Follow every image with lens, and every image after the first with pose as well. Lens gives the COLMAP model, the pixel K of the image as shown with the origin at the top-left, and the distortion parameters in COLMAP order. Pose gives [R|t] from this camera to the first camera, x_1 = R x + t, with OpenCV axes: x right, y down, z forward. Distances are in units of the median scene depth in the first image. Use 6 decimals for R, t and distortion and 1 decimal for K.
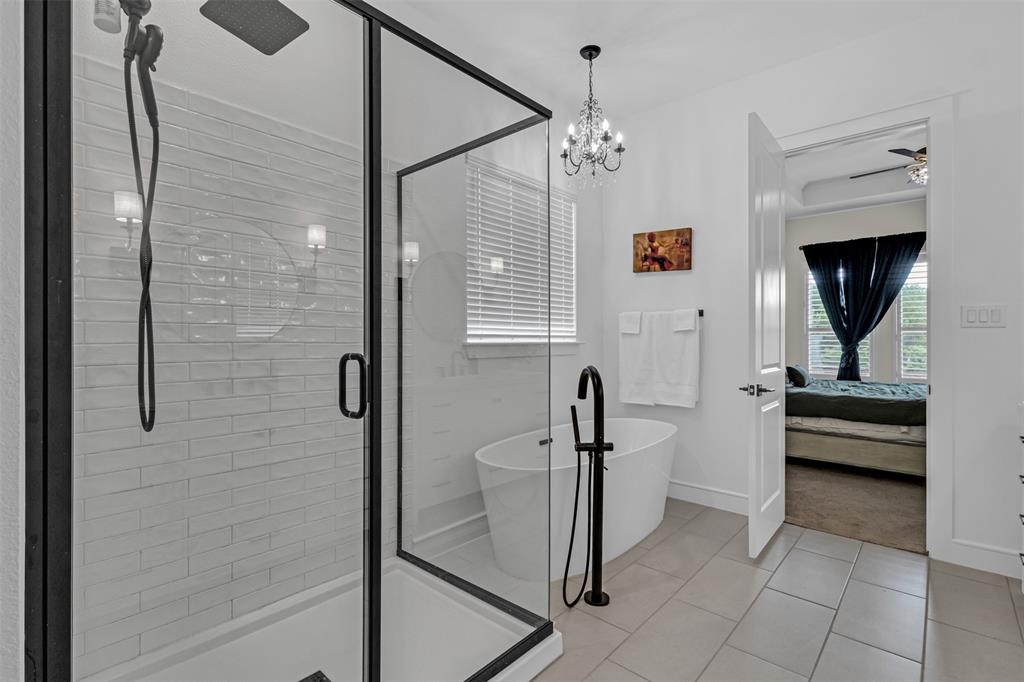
lens RADIAL K [[481.1, 0, 509.8], [0, 481.1, 338.8], [0, 0, 1]] dist [0.010420, 0.000006]
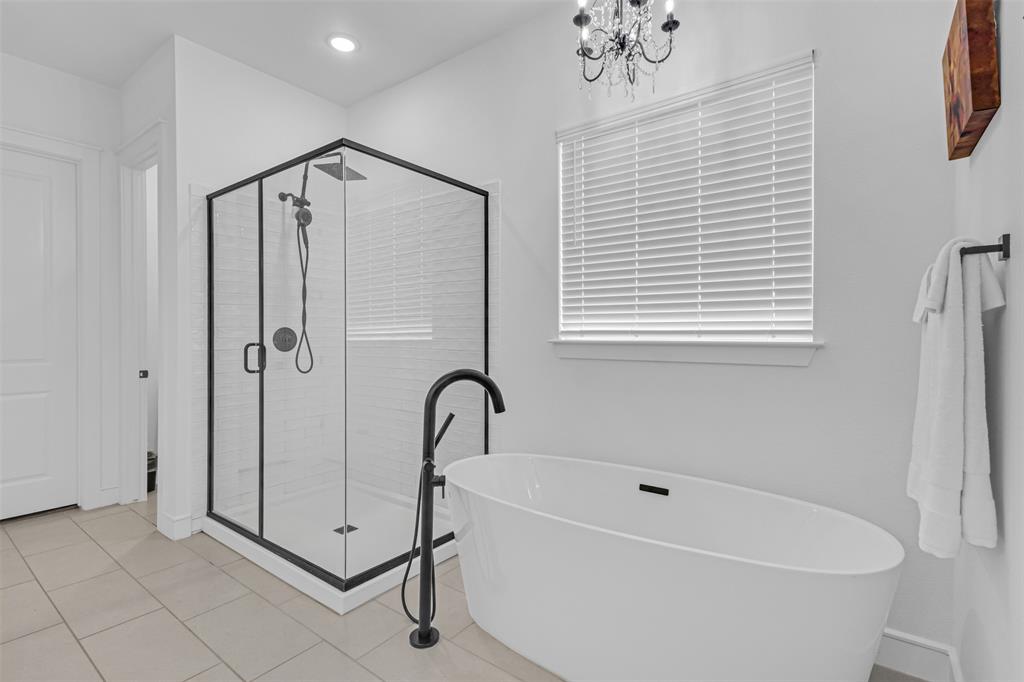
lens RADIAL K [[481.1, 0, 510.6], [0, 481.1, 336.9], [0, 0, 1]] dist [0.010420, 0.000006]
pose [[0.082211, 0.004041, -0.996607, 0.778206], [-0.000077, 0.999992, 0.004048, -0.001738], [0.996615, -0.000256, 0.082210, 0.801346]]
